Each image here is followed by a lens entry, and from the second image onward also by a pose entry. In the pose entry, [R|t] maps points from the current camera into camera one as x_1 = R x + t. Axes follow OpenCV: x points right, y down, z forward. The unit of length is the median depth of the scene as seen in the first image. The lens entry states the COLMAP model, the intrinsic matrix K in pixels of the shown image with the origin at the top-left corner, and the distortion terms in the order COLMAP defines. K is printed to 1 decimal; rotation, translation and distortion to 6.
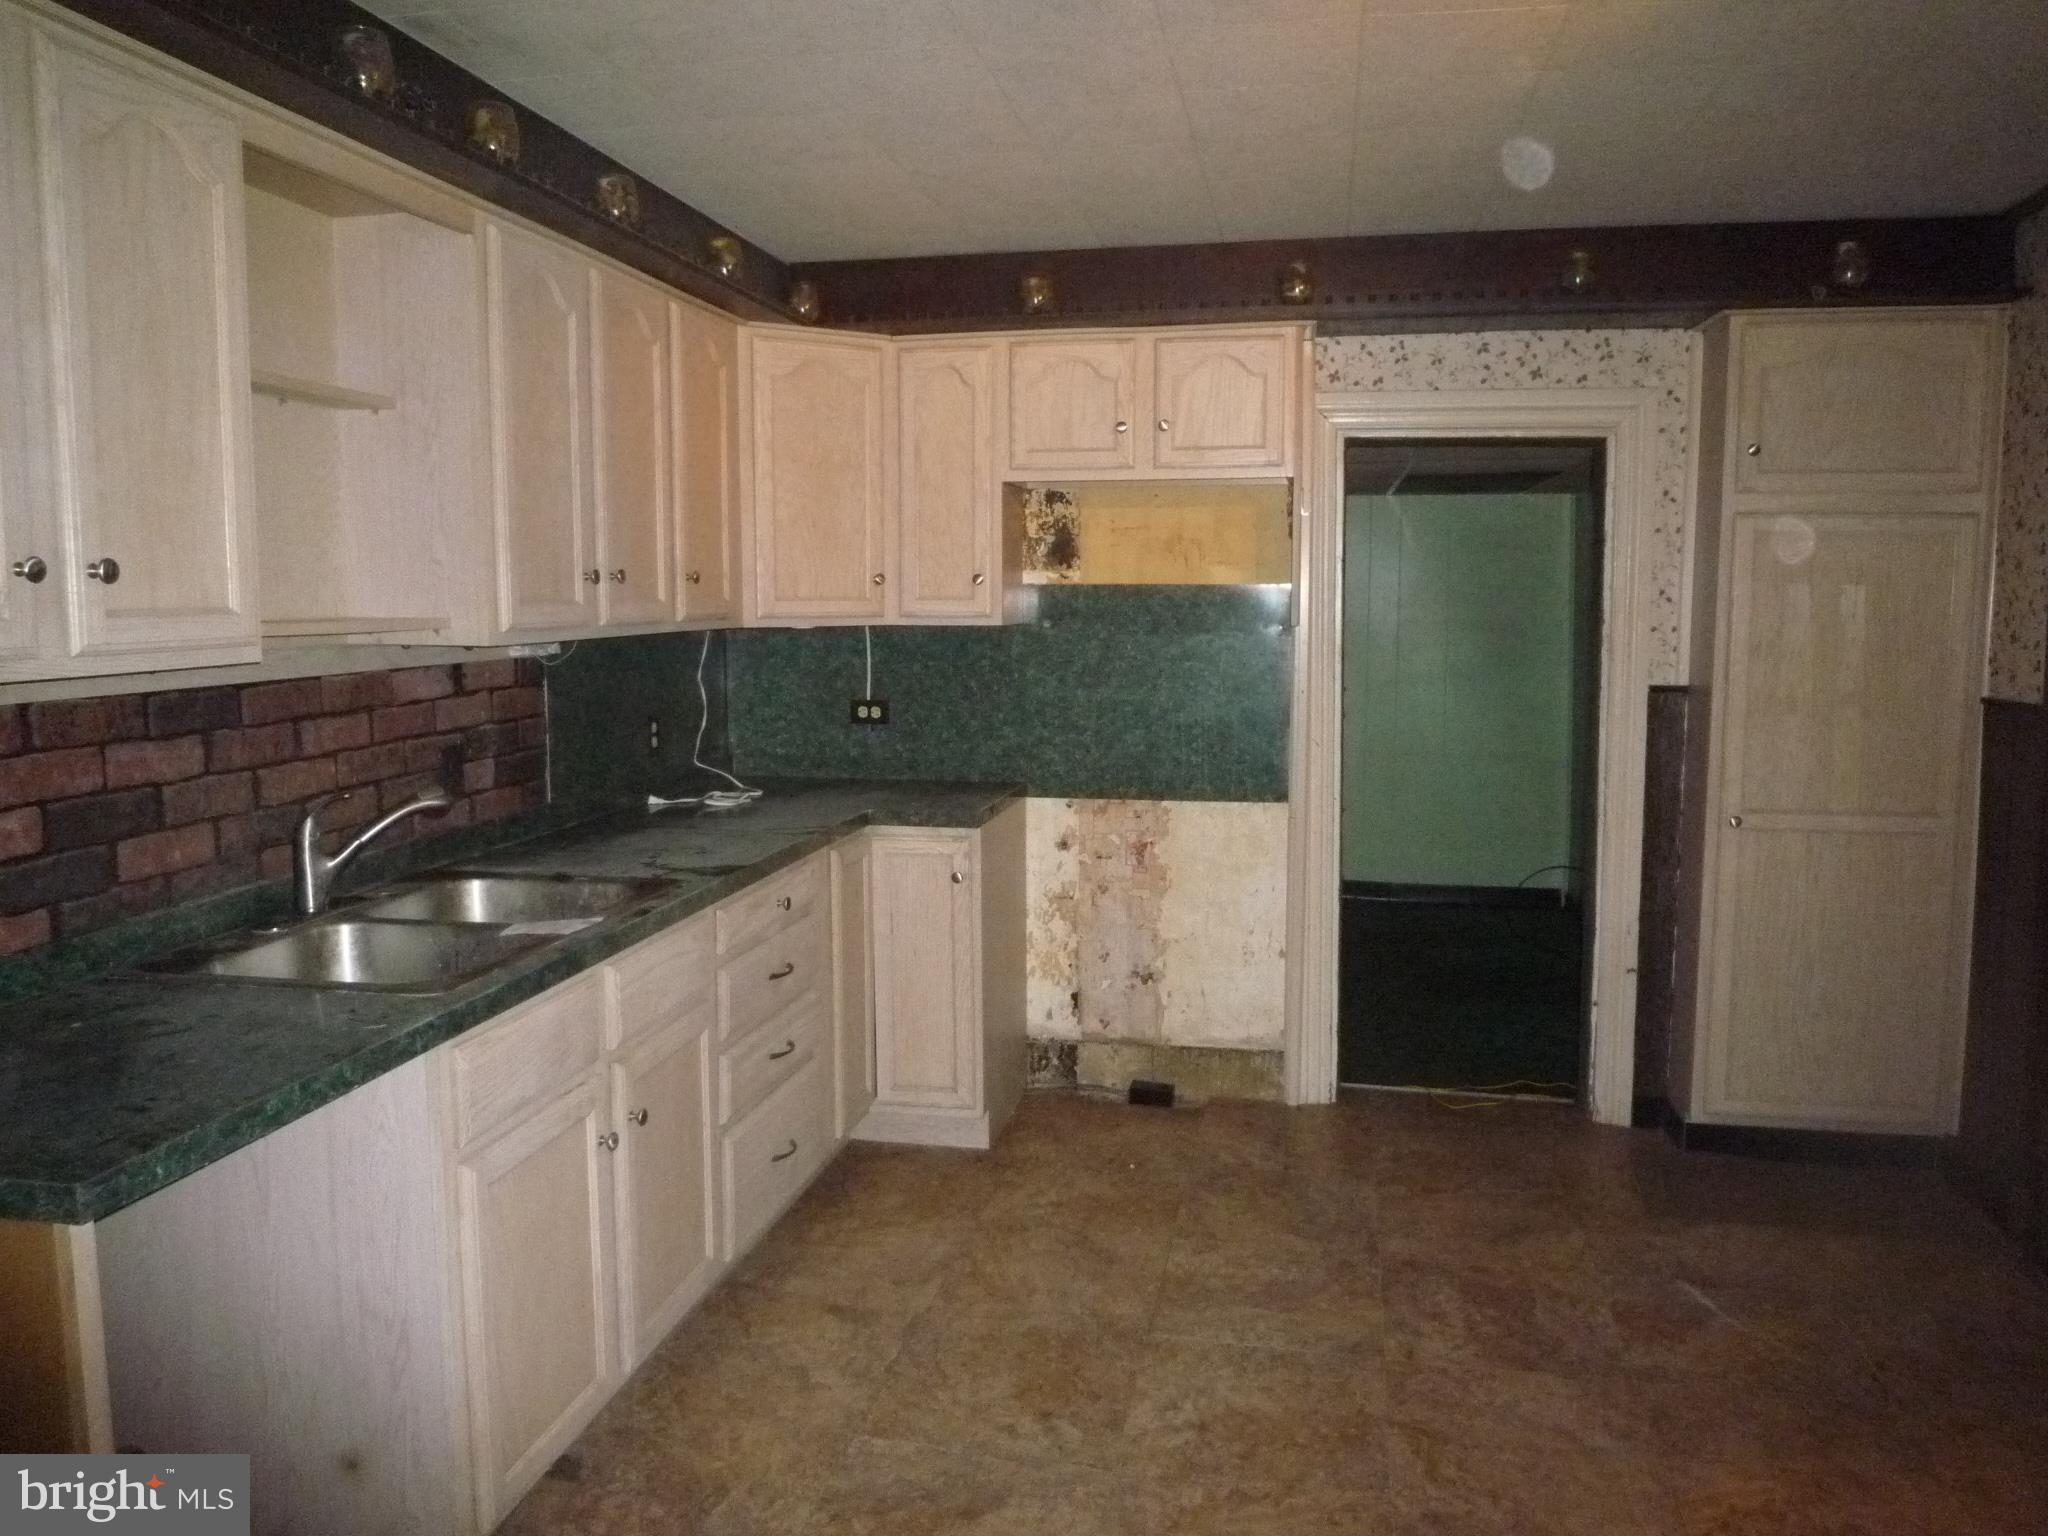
lens RADIAL K [[1533.0, 0, 1015.5], [0, 1533.0, 769.0], [0, 0, 1]] dist [-0.001379, -0.033085]
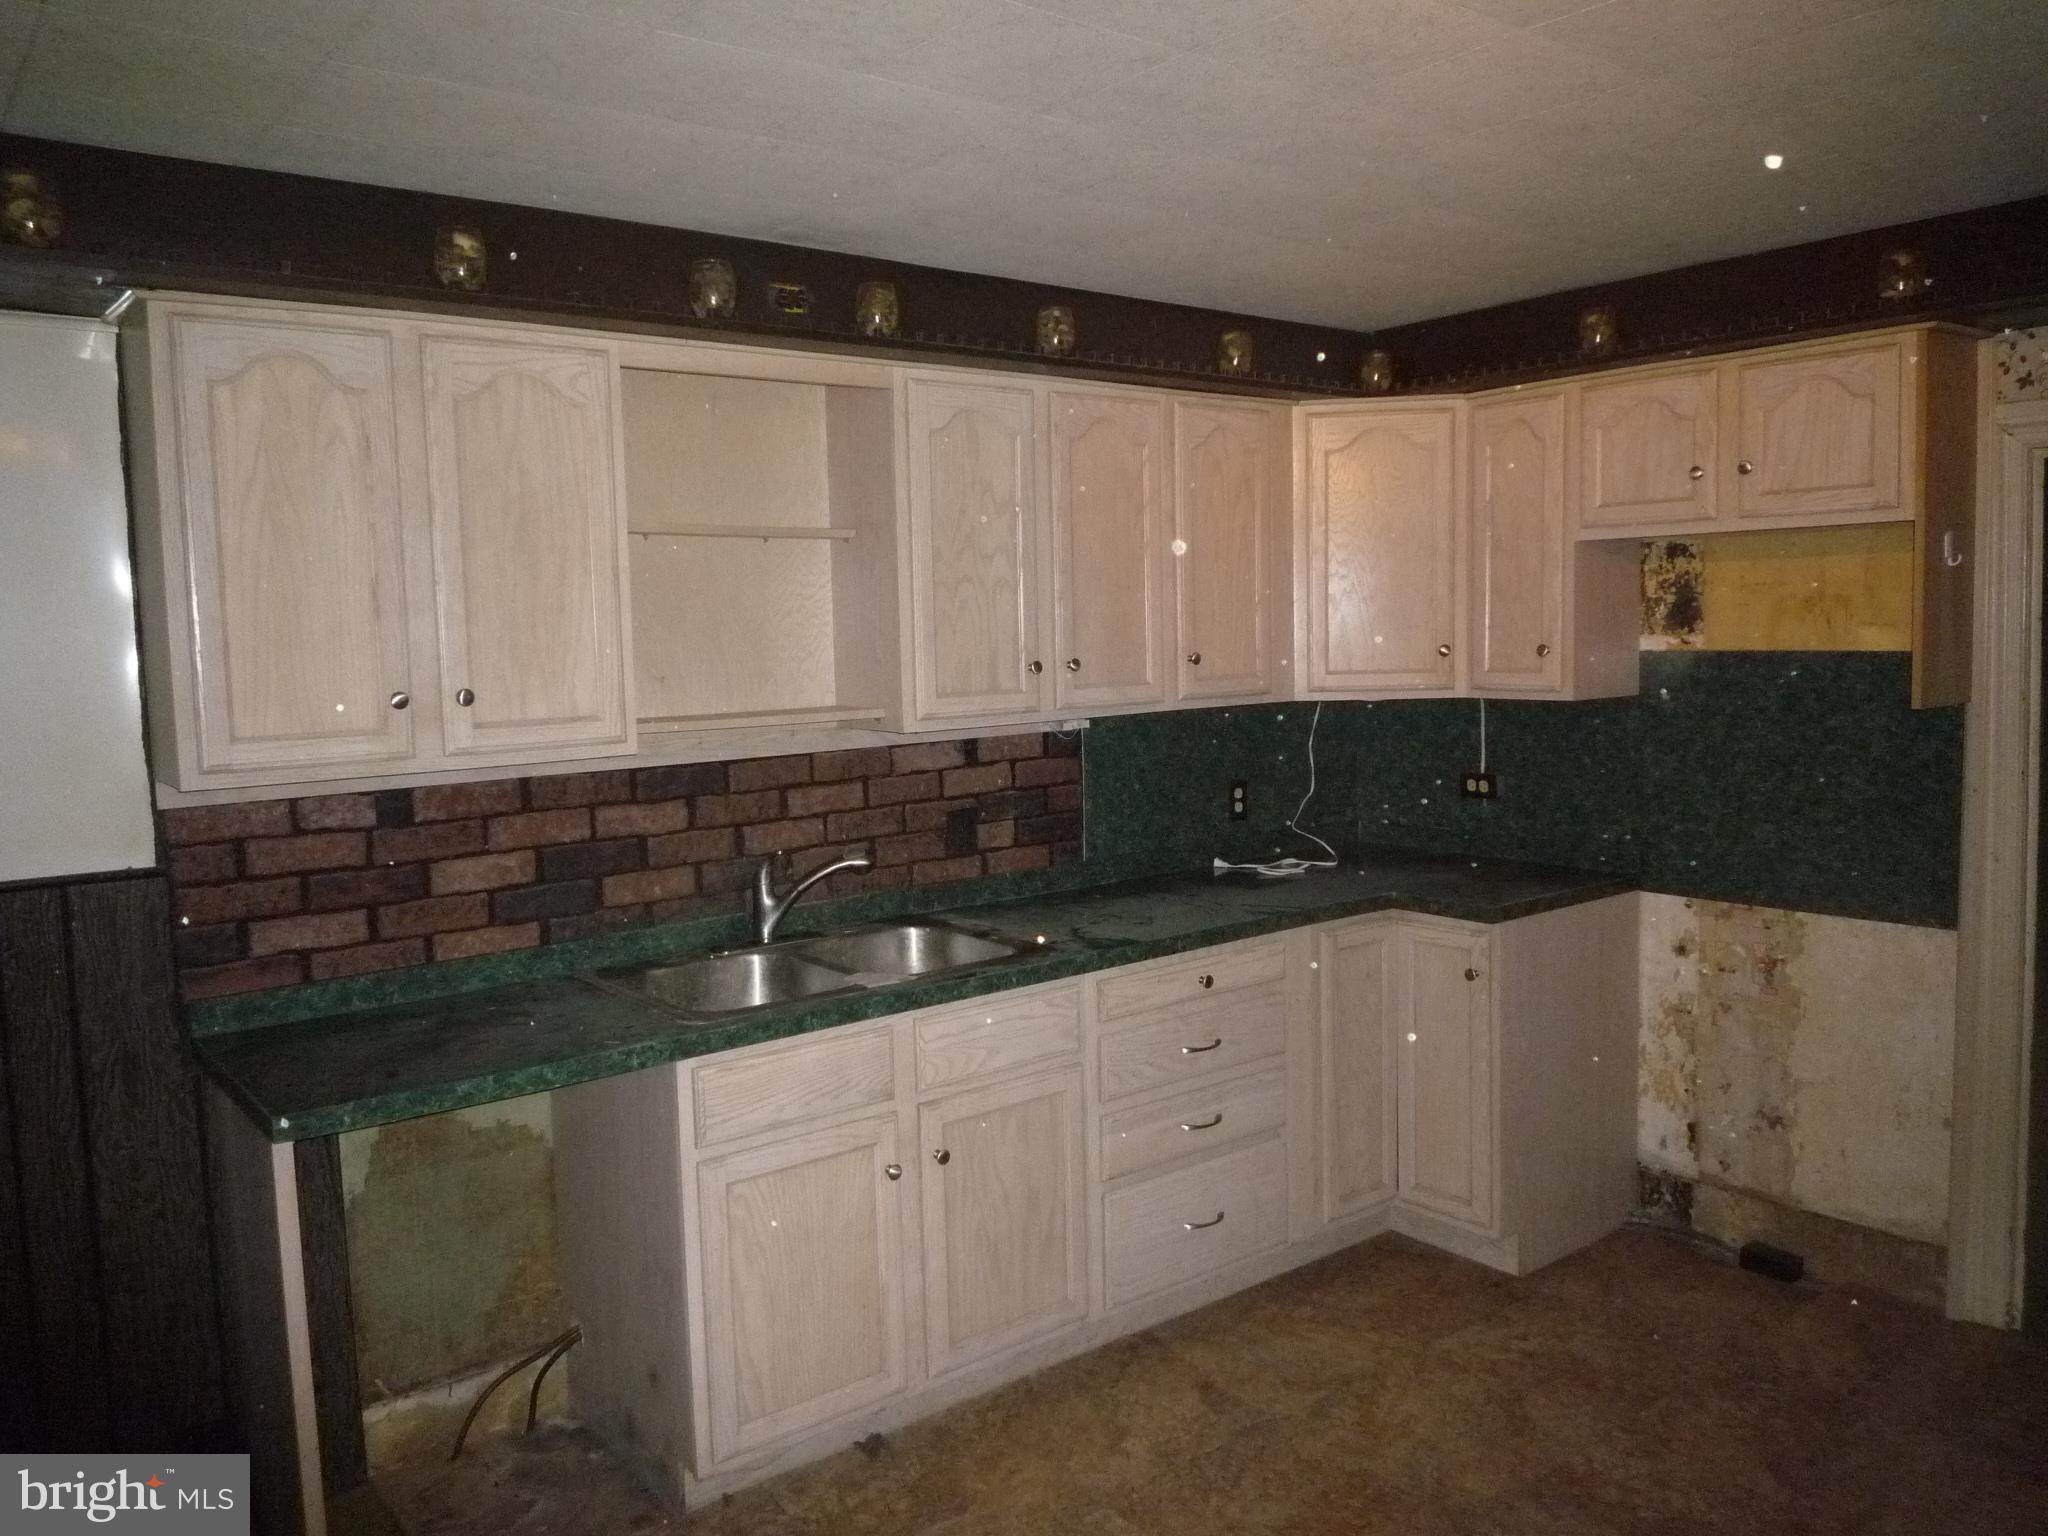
lens RADIAL K [[1533.0, 0, 1028.7], [0, 1533.0, 769.0], [0, 0, 1]] dist [-0.001379, -0.033085]
pose [[0.760896, 0.042926, -0.647453, 0.348572], [-0.049710, 0.998733, 0.007795, -0.046895], [0.646967, 0.026254, 0.762066, 0.114961]]
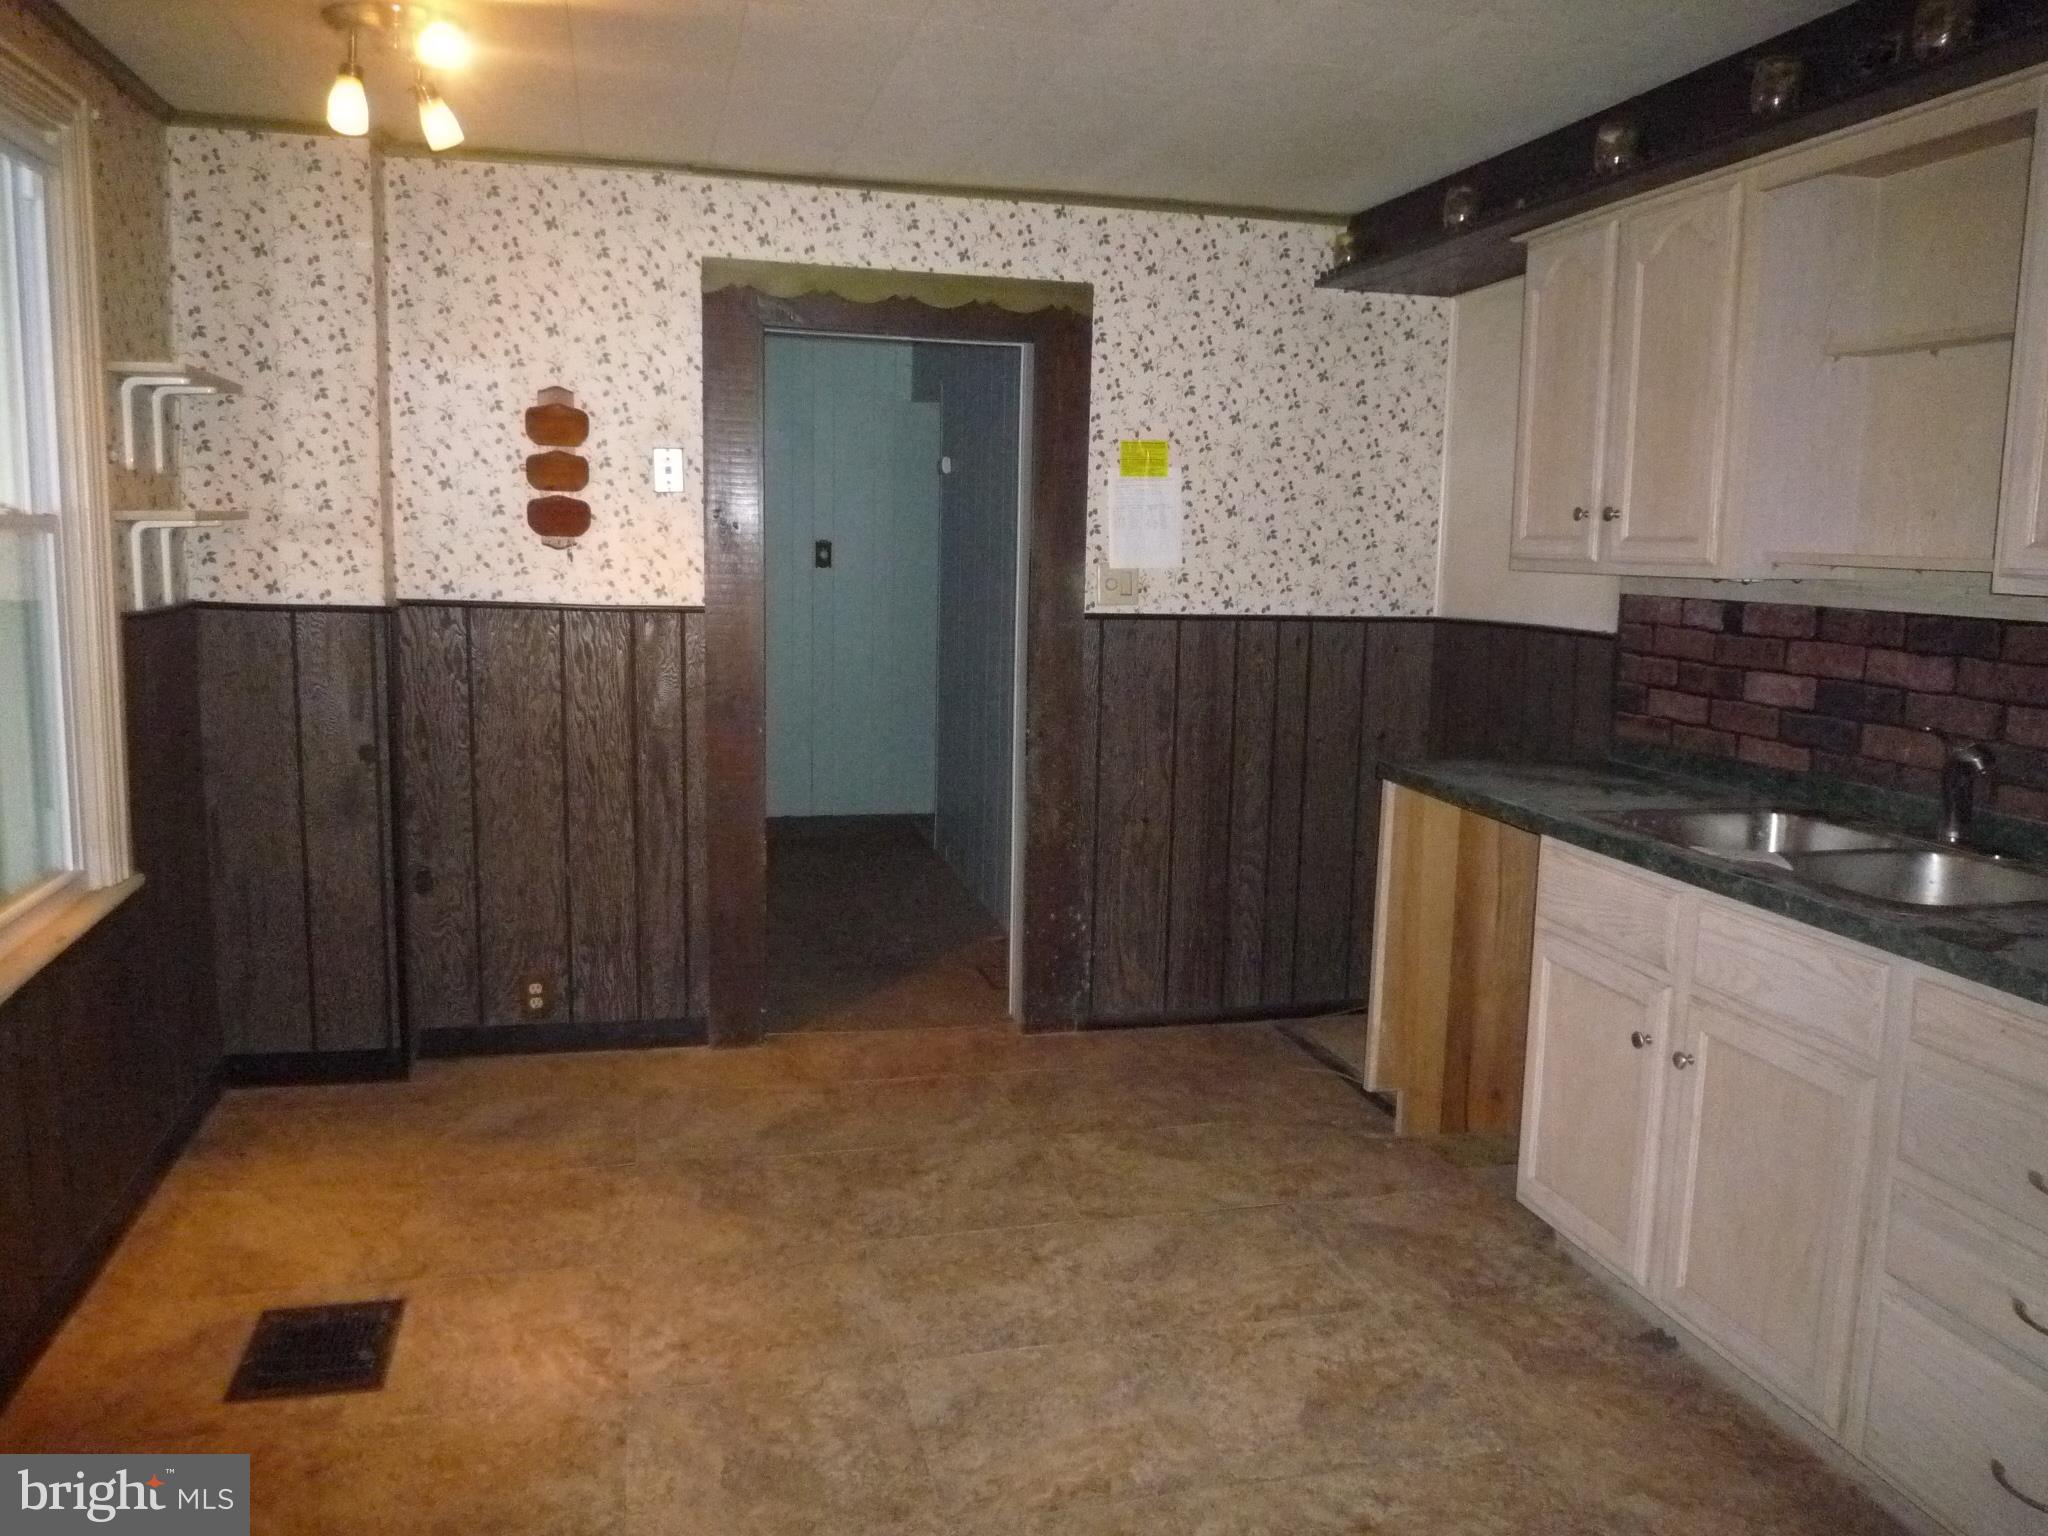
lens RADIAL K [[1533.0, 0, 1026.2], [0, 1533.0, 759.8], [0, 0, 1]] dist [-0.001379, -0.033085]
pose [[-0.903357, 0.047820, -0.426215, 0.363818], [-0.066745, 0.965983, 0.249845, -0.118076], [0.423664, 0.254147, -0.869435, 1.085103]]
